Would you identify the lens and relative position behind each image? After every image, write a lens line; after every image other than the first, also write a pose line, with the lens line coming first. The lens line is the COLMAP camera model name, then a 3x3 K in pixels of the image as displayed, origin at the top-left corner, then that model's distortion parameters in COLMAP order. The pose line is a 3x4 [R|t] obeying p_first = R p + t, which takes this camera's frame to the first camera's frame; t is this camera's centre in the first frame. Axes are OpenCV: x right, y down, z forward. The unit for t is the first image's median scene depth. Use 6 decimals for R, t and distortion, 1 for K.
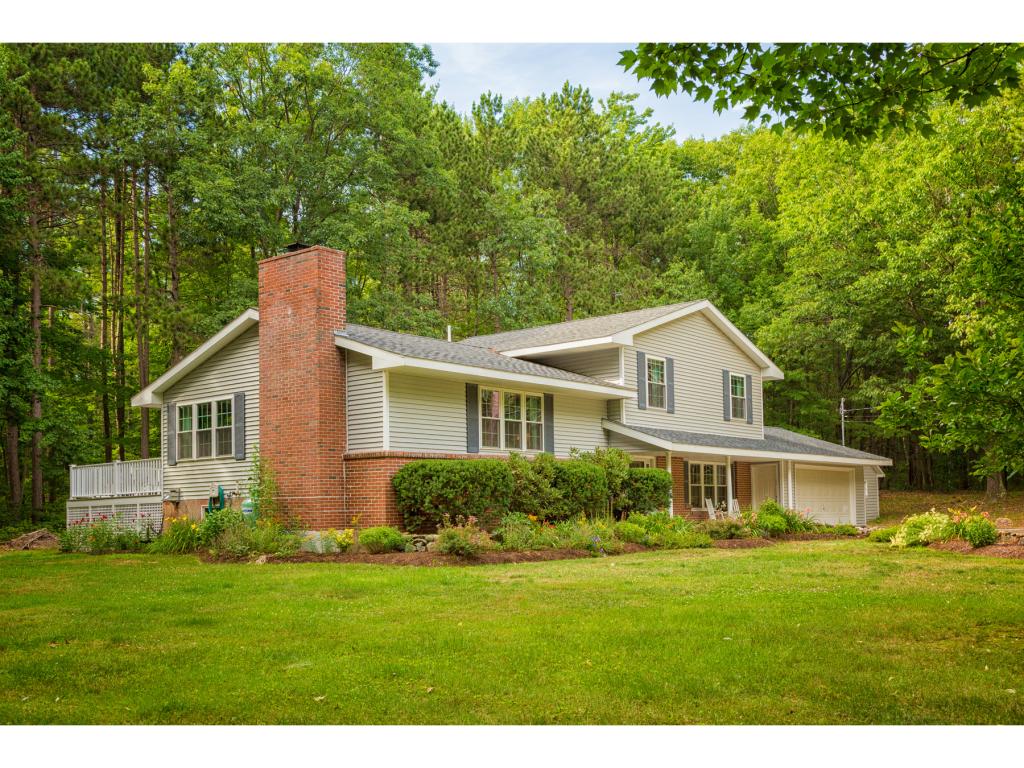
lens RADIAL K [[982.3, 0, 513.2], [0, 982.3, 386.4], [0, 0, 1]] dist [-0.026225, 0.000000]
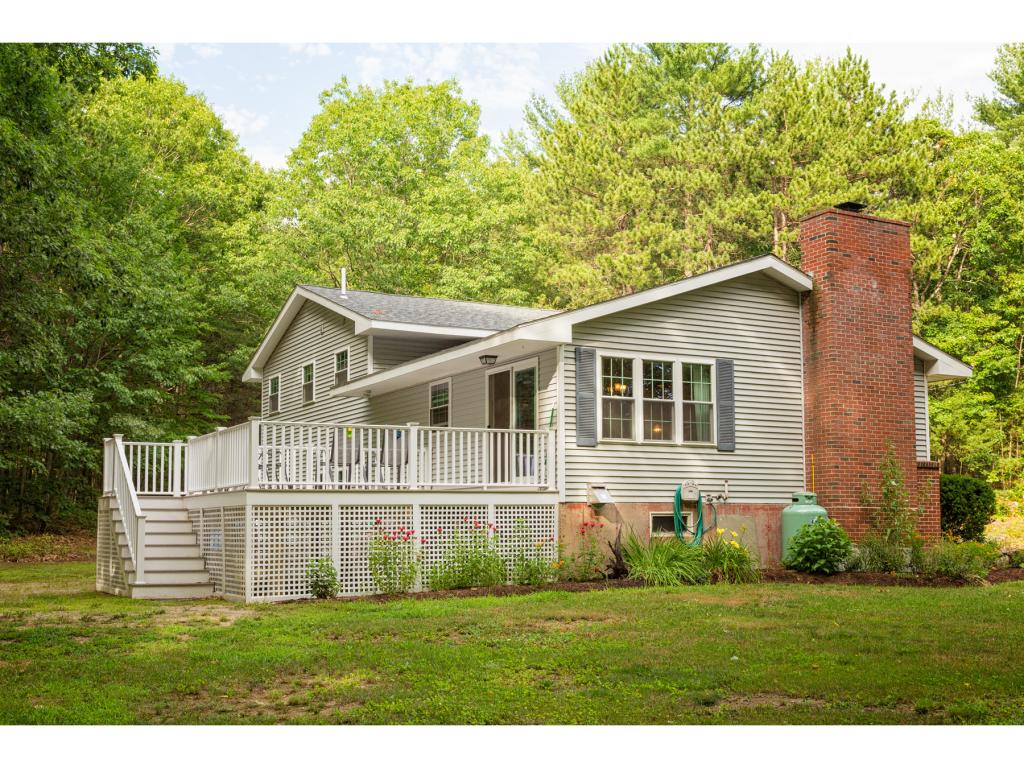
lens RADIAL K [[1172.7, 0, 509.8], [0, 1172.7, 383.9], [0, 0, 1]] dist [0.018060, 0.000000]
pose [[0.377094, 0.127767, 0.917320, -1.059150], [-0.121407, 0.988712, -0.087803, 0.112411], [-0.918183, -0.078260, 0.388349, 0.751339]]
